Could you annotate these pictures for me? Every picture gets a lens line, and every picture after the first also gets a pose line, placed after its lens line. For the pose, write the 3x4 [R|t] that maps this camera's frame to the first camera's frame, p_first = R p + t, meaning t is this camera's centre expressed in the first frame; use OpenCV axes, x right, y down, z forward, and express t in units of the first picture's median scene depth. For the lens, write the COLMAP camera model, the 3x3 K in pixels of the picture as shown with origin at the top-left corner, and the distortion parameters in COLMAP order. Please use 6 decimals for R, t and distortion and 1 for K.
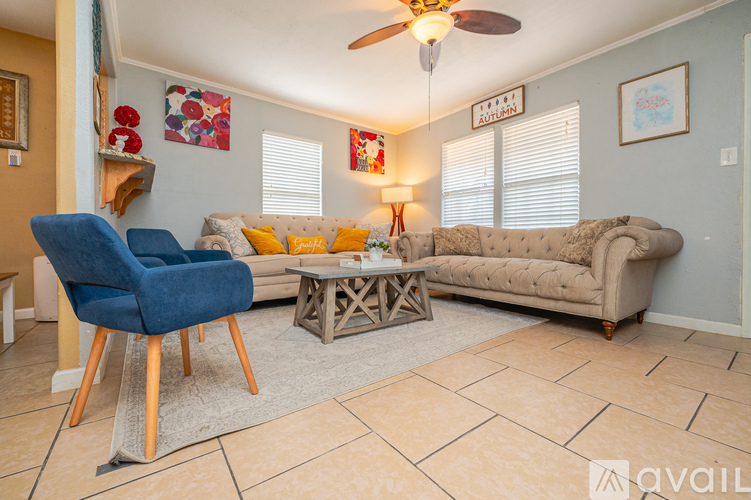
lens RADIAL K [[308.5, 0, 366.6], [0, 308.5, 237.5], [0, 0, 1]] dist [-0.003350, -0.000043]
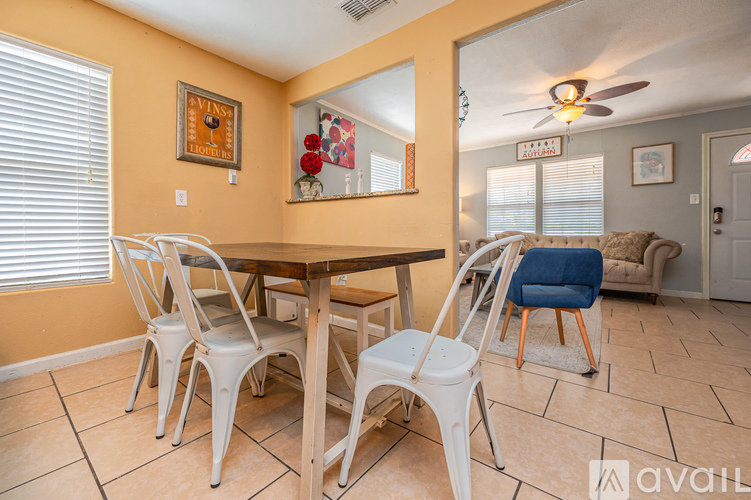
lens RADIAL K [[308.5, 0, 365.0], [0, 308.5, 229.2], [0, 0, 1]] dist [-0.003350, -0.000043]
pose [[0.964841, 0.001574, 0.262830, -0.753589], [-0.000557, 0.999992, -0.003942, -0.051861], [-0.262834, 0.003657, 0.964834, -0.148513]]
